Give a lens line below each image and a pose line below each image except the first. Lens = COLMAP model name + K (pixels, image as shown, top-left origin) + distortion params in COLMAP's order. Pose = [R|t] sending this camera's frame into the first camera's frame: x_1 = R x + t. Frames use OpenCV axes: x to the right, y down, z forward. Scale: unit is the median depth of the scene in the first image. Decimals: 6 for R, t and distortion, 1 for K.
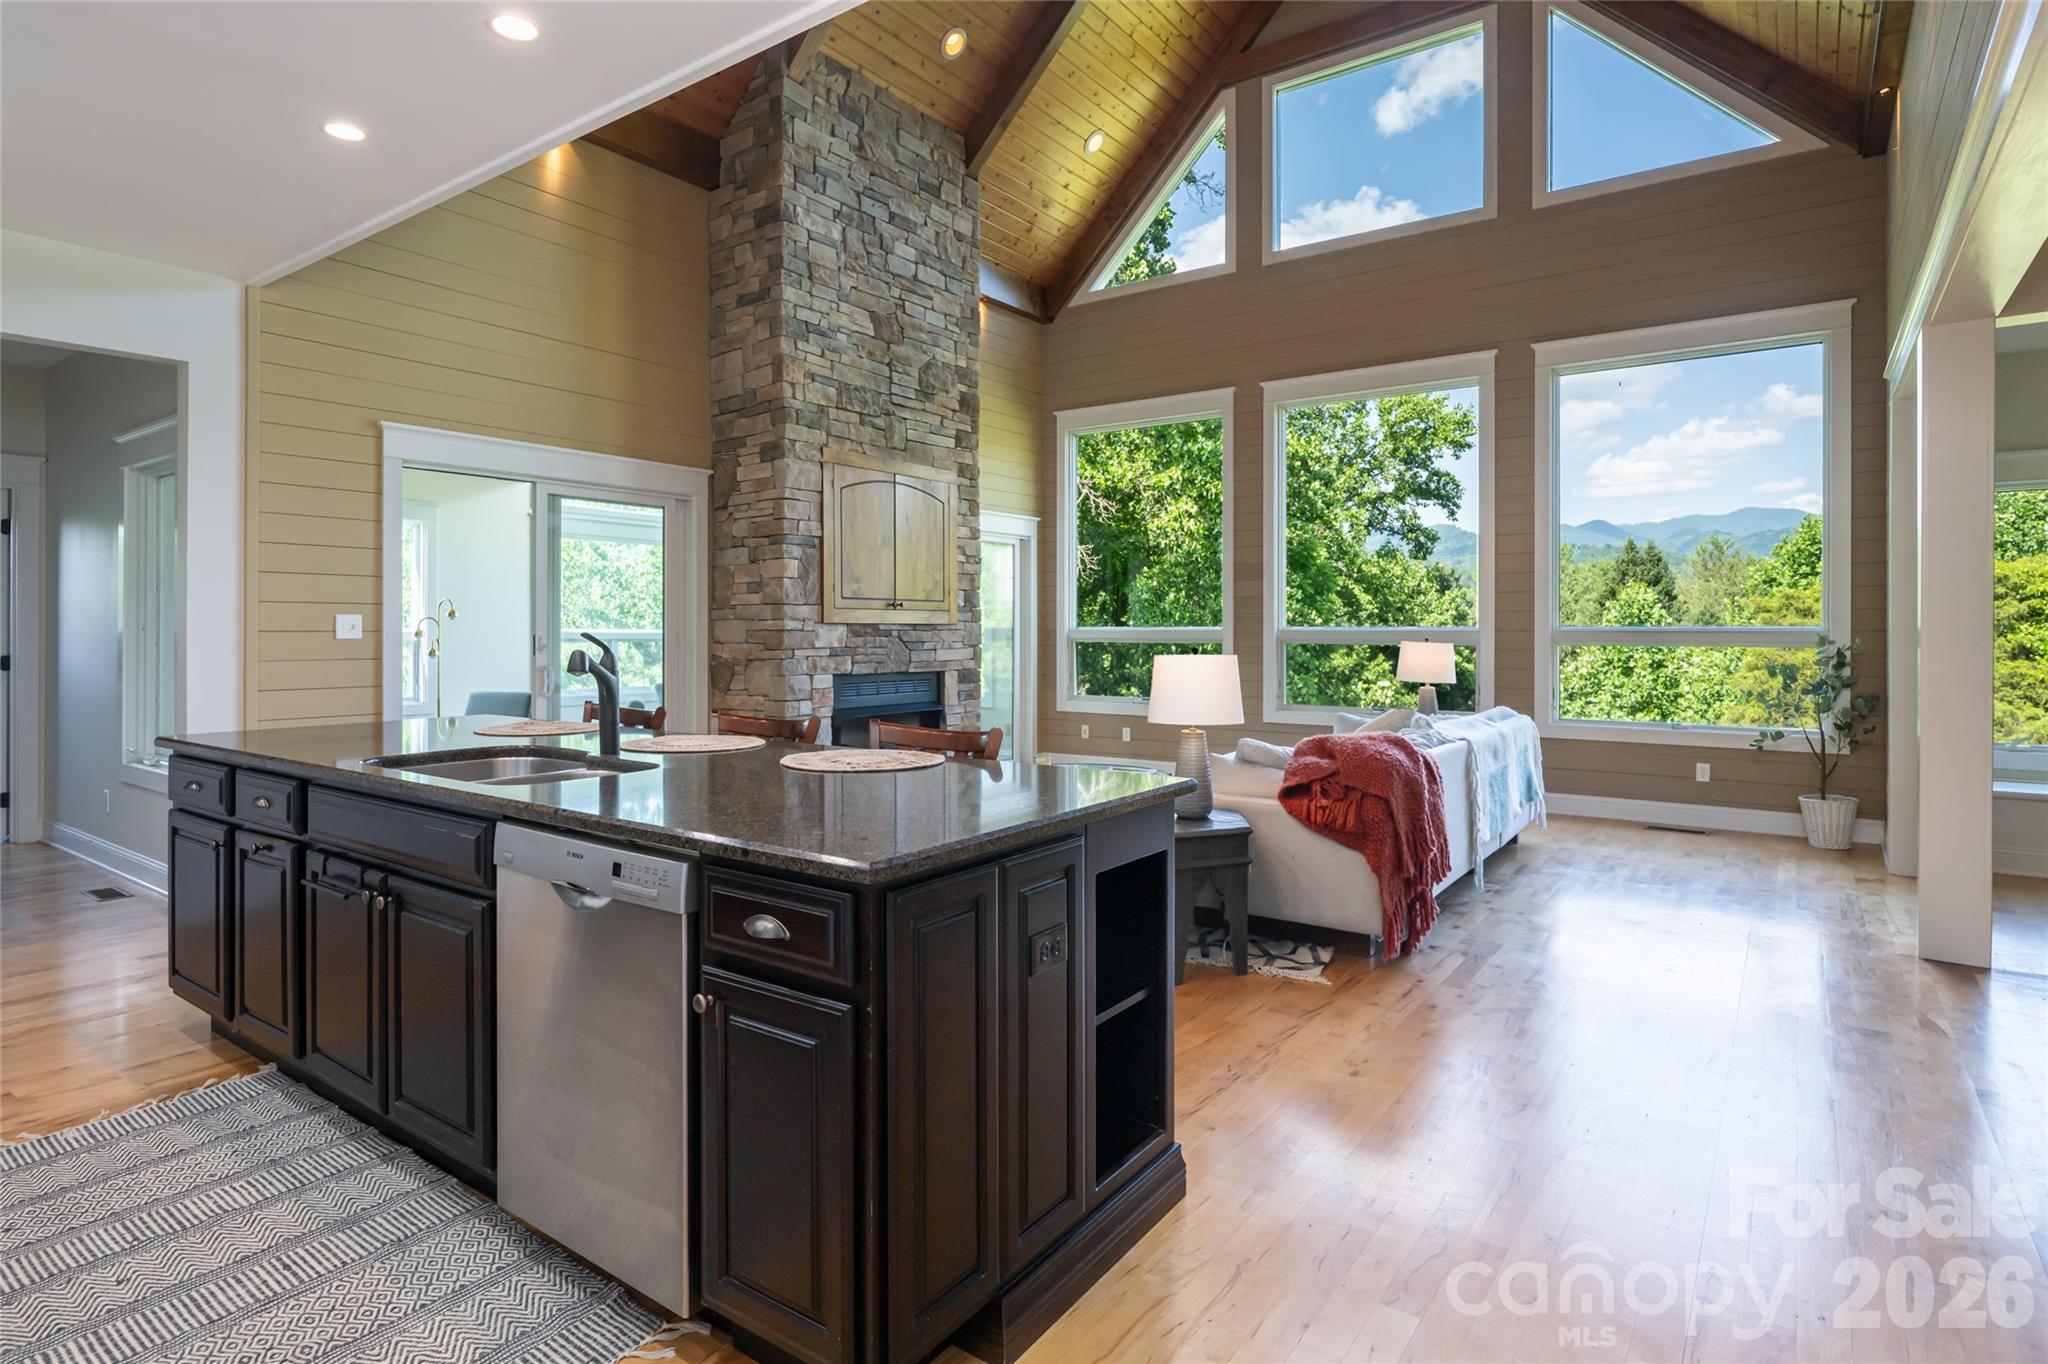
lens RADIAL K [[1109.6, 0, 962.3], [0, 1109.6, 627.8], [0, 0, 1]] dist [-0.004047, -0.000121]
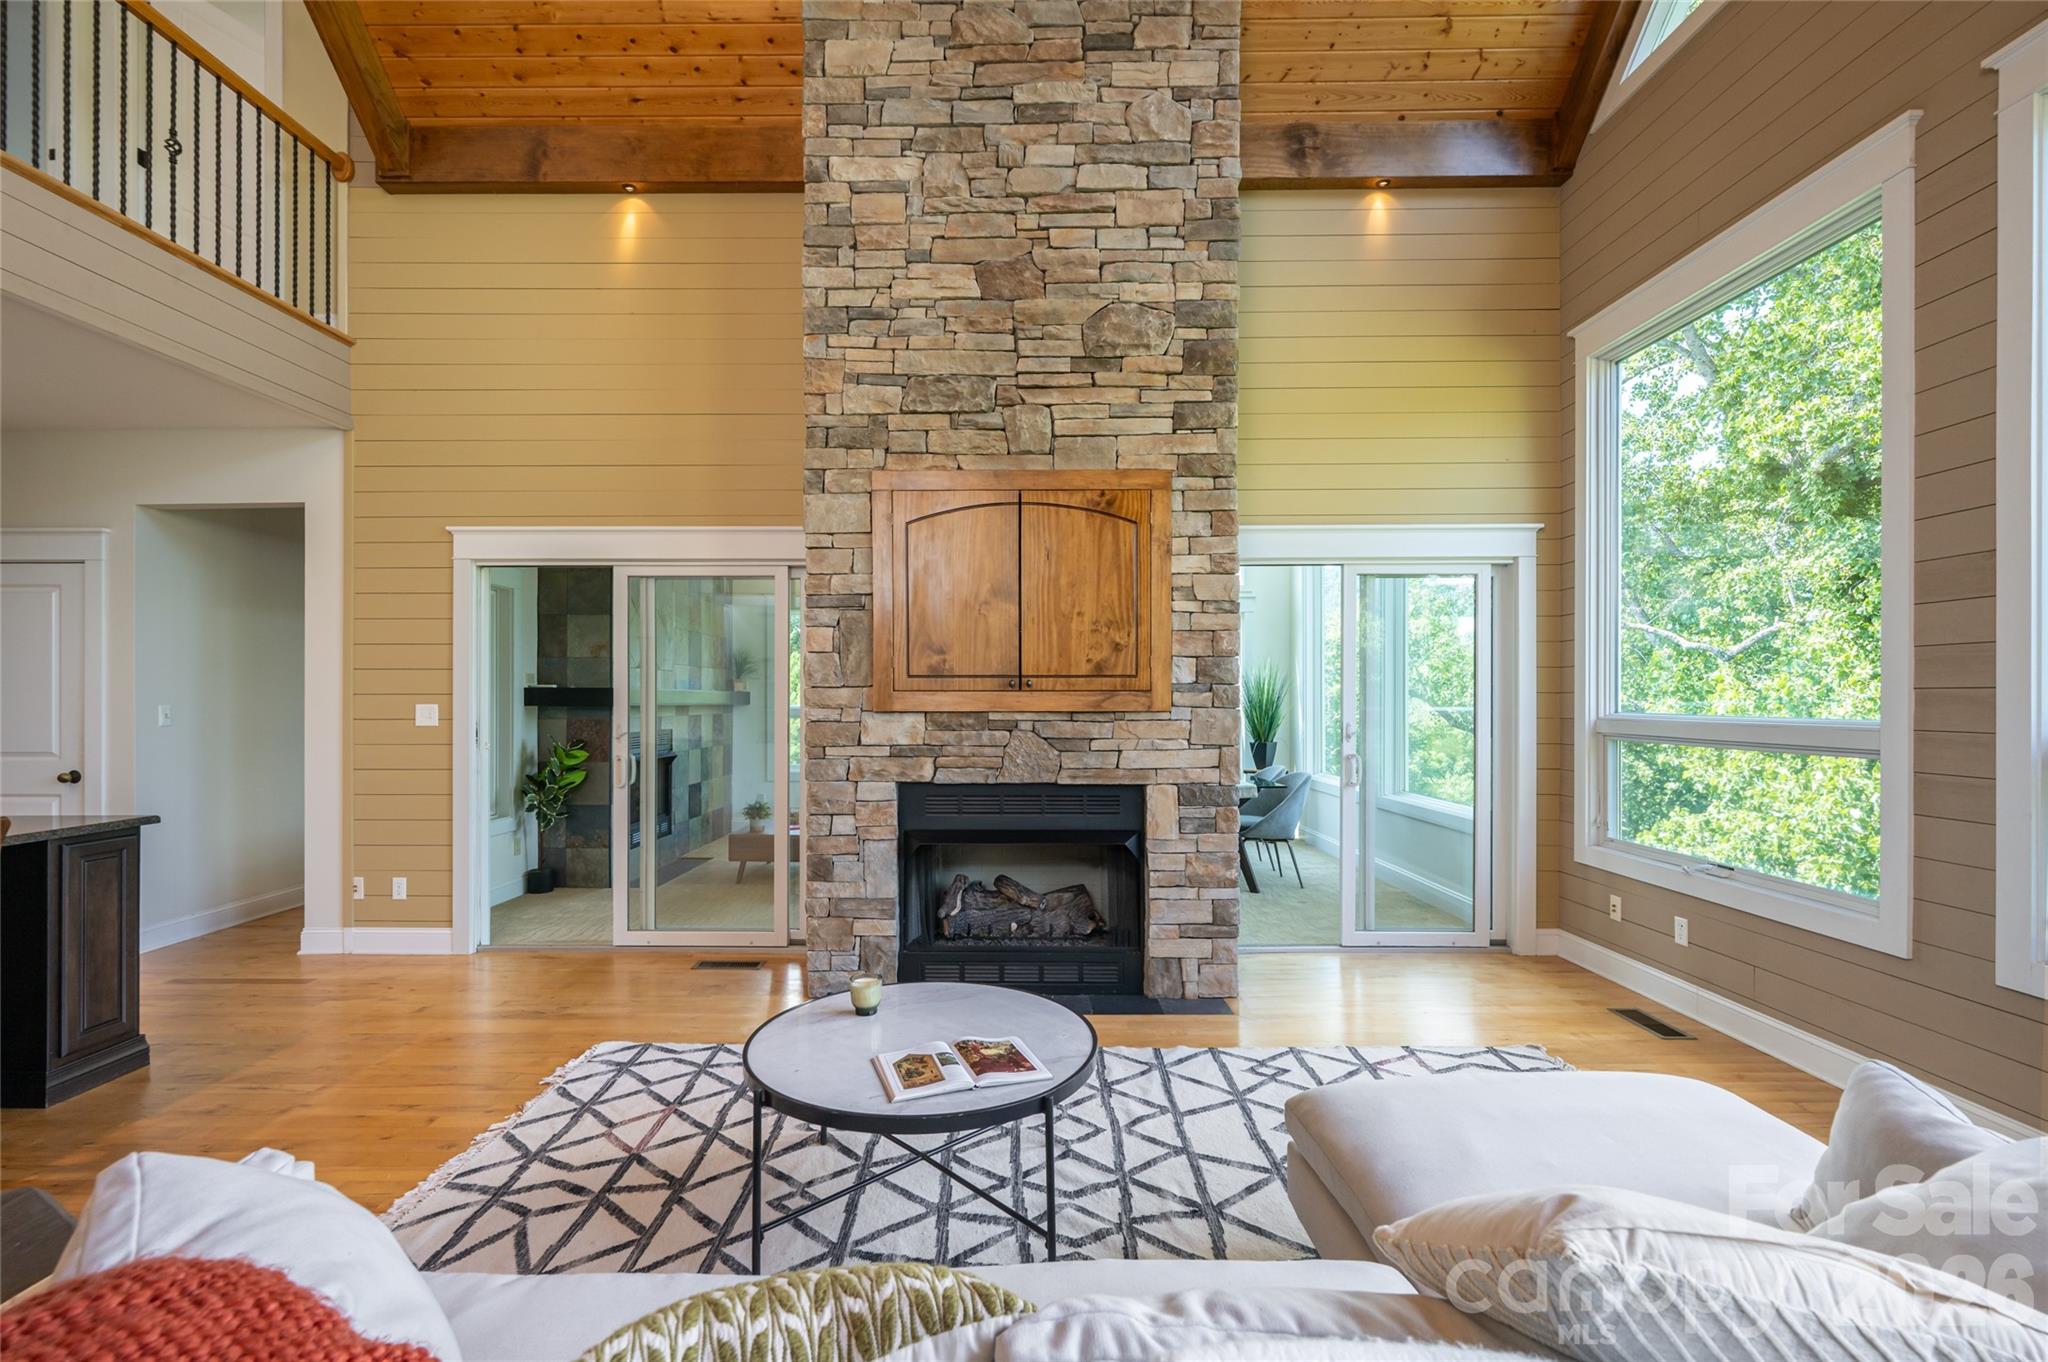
lens RADIAL K [[893.8, 0, 1000.3], [0, 893.8, 698.8], [0, 0, 1]] dist [-0.001341, 0.001548]
pose [[0.596354, 0.000237, -0.802721, 0.366172], [0.003362, 0.999990, 0.002793, -0.012754], [0.802714, -0.004365, 0.596348, 0.657852]]
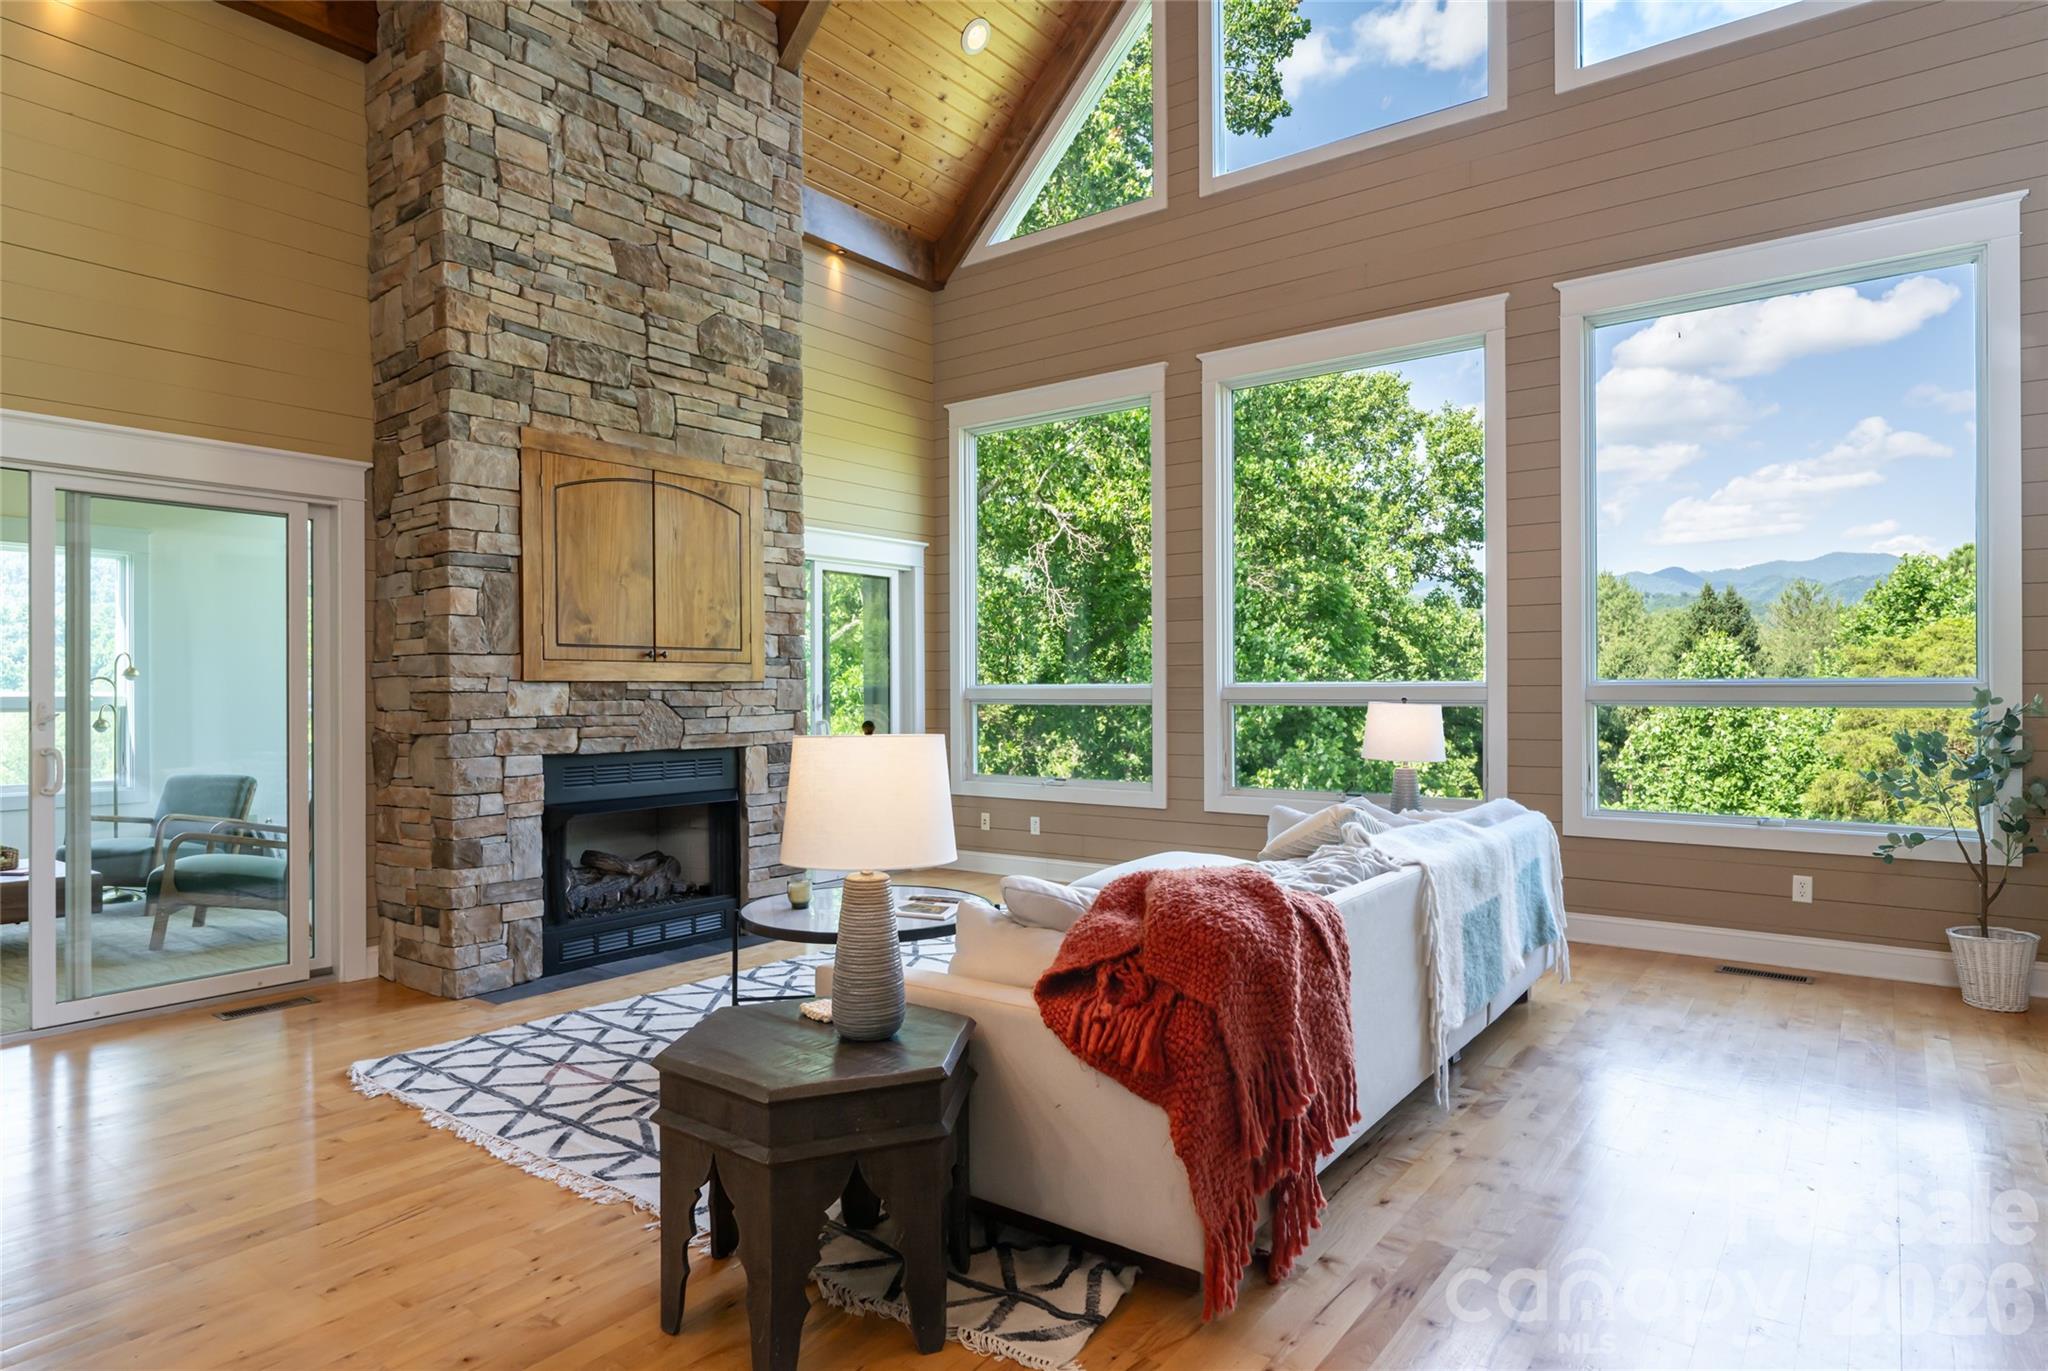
lens RADIAL K [[1179.6, 0, 991.7], [0, 1179.6, 686.2], [0, 0, 1]] dist [-0.012186, 0.006656]
pose [[0.999961, -0.006276, -0.006207, 0.157494], [0.006270, 0.999980, -0.000923, 0.001357], [0.006213, 0.000884, 0.999980, 0.246898]]
